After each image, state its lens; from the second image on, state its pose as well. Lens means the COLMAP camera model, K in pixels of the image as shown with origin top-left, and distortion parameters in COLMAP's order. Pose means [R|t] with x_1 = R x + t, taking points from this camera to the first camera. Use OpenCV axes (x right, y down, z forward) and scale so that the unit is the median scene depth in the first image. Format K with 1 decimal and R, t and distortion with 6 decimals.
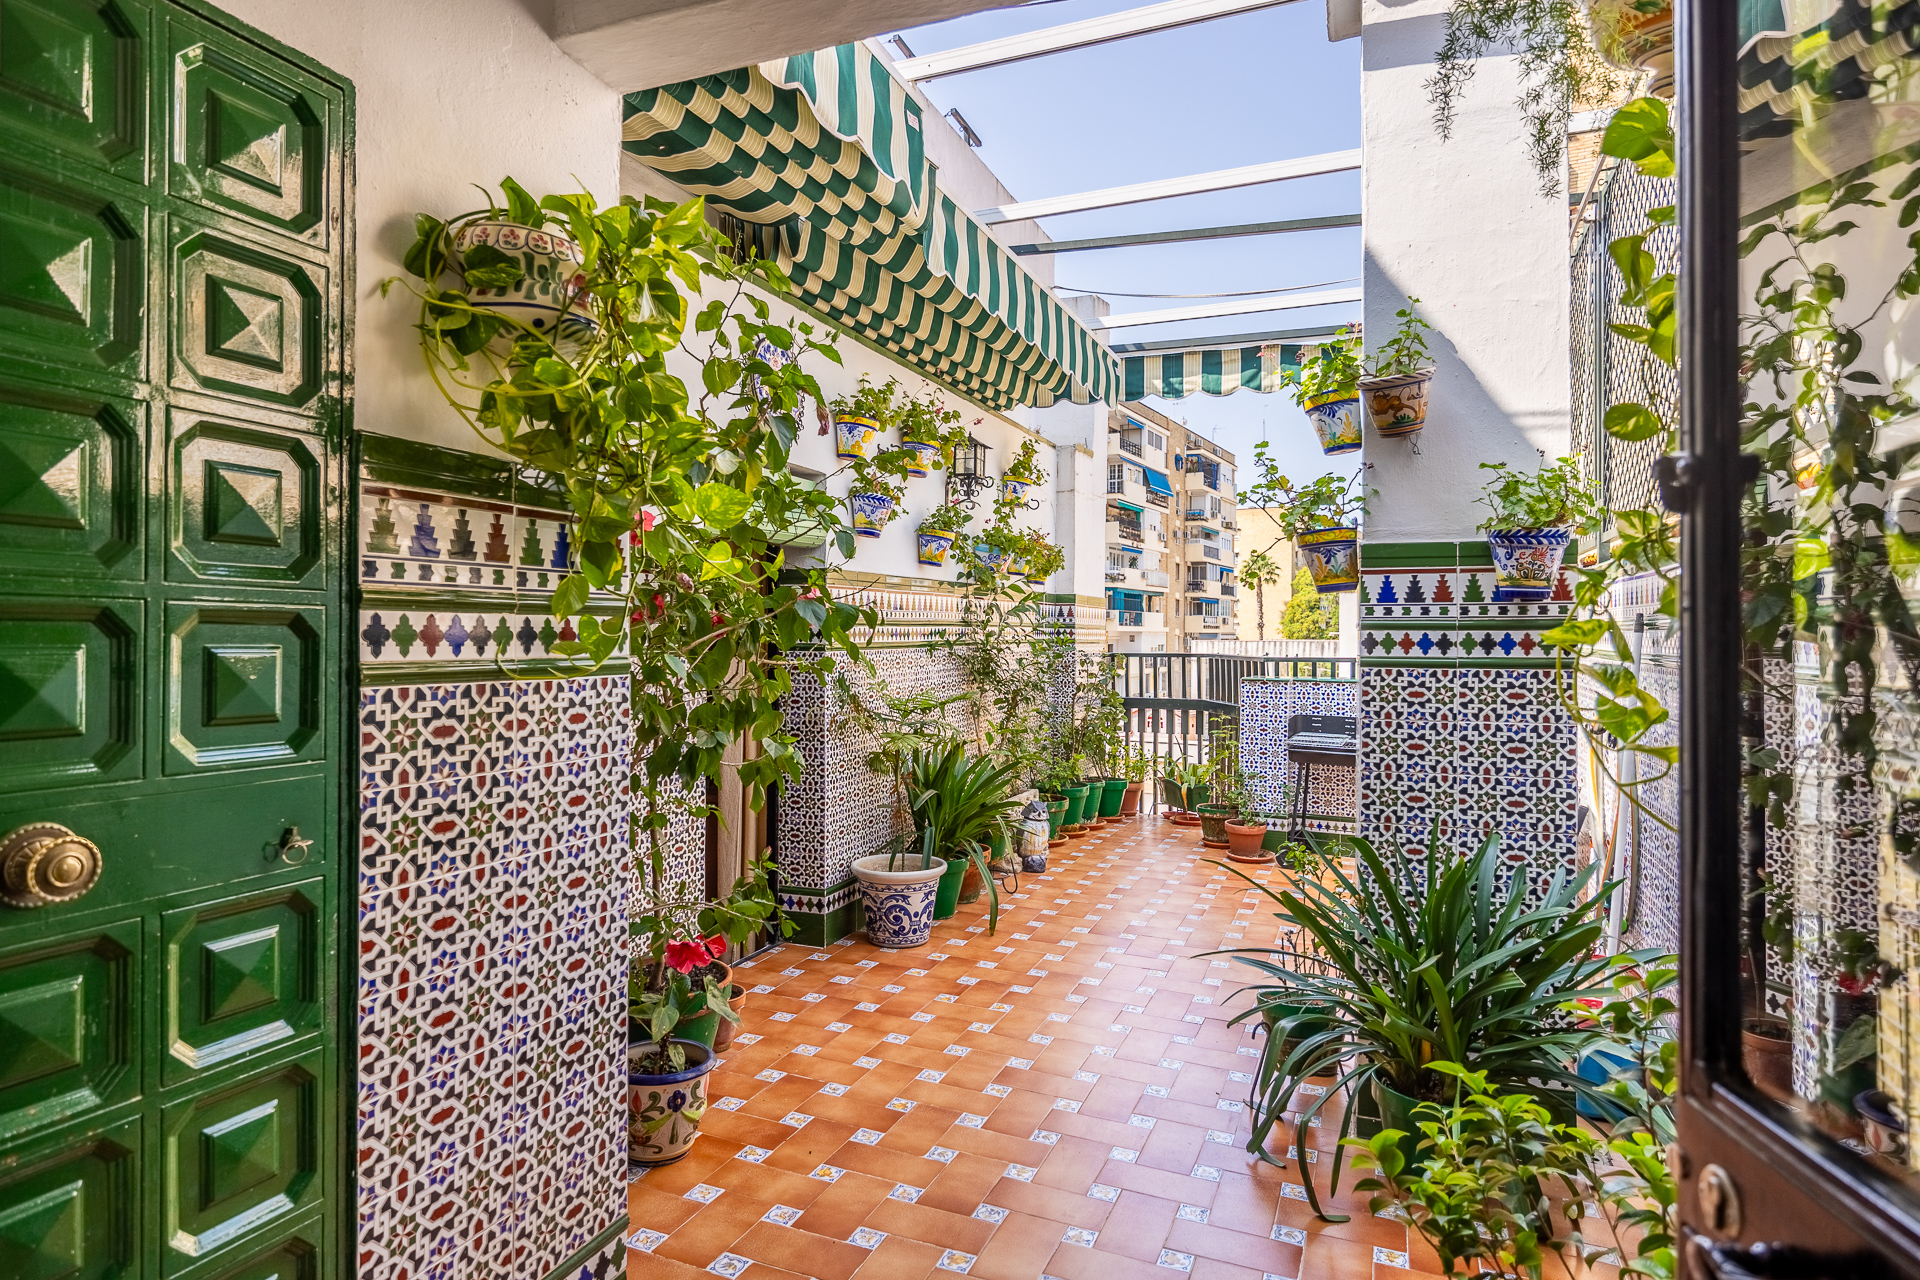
lens RADIAL K [[1091.5, 0, 949.9], [0, 1091.5, 634.0], [0, 0, 1]] dist [-0.002004, -0.000129]
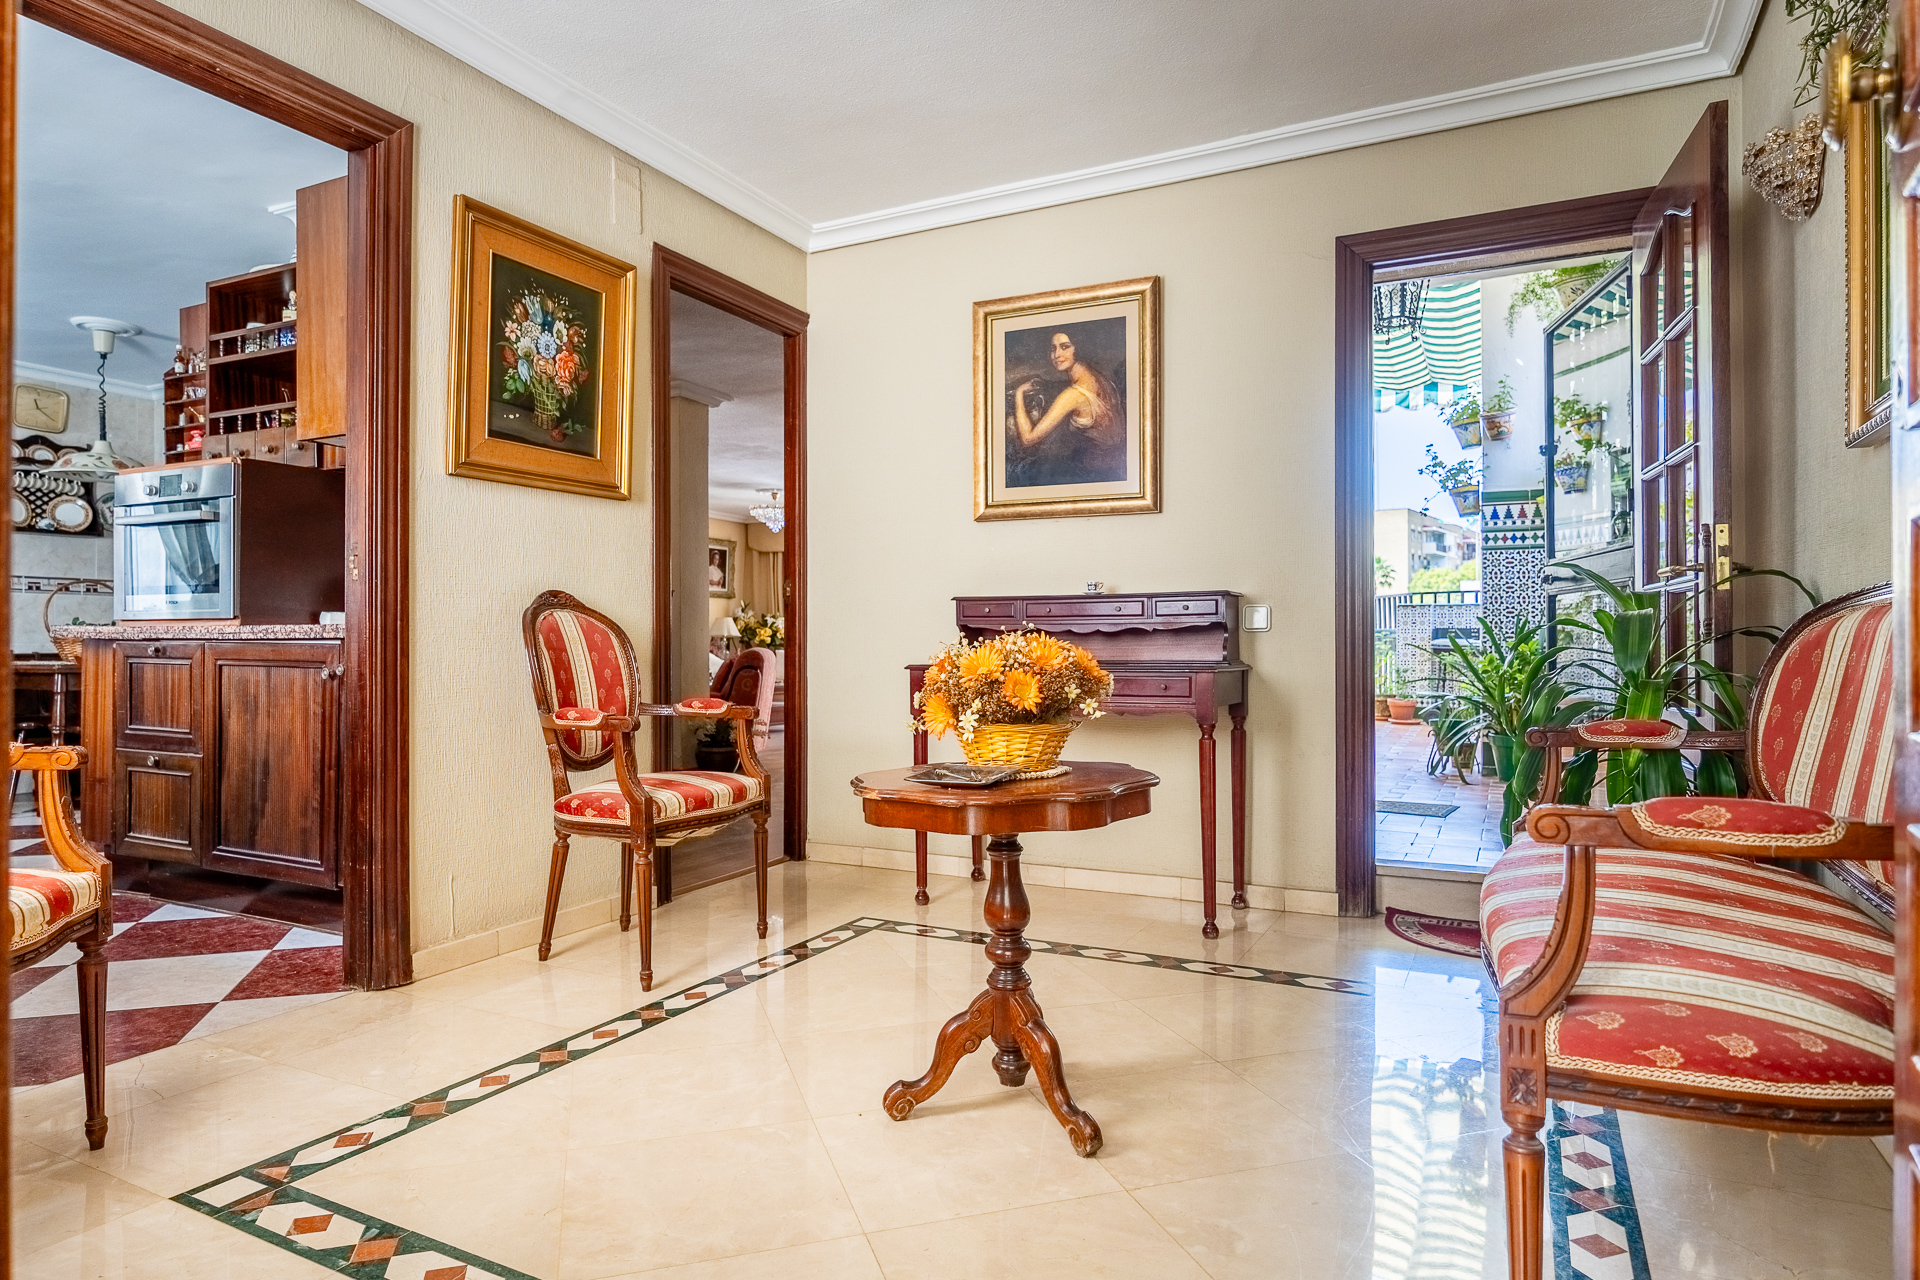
lens RADIAL K [[1091.5, 0, 949.9], [0, 1091.5, 634.0], [0, 0, 1]] dist [-0.002004, -0.000129]
pose [[0.995750, -0.005906, -0.091906, -0.446820], [0.005114, 0.999948, -0.008852, 0.203752], [0.091954, 0.008344, 0.995728, -1.171859]]
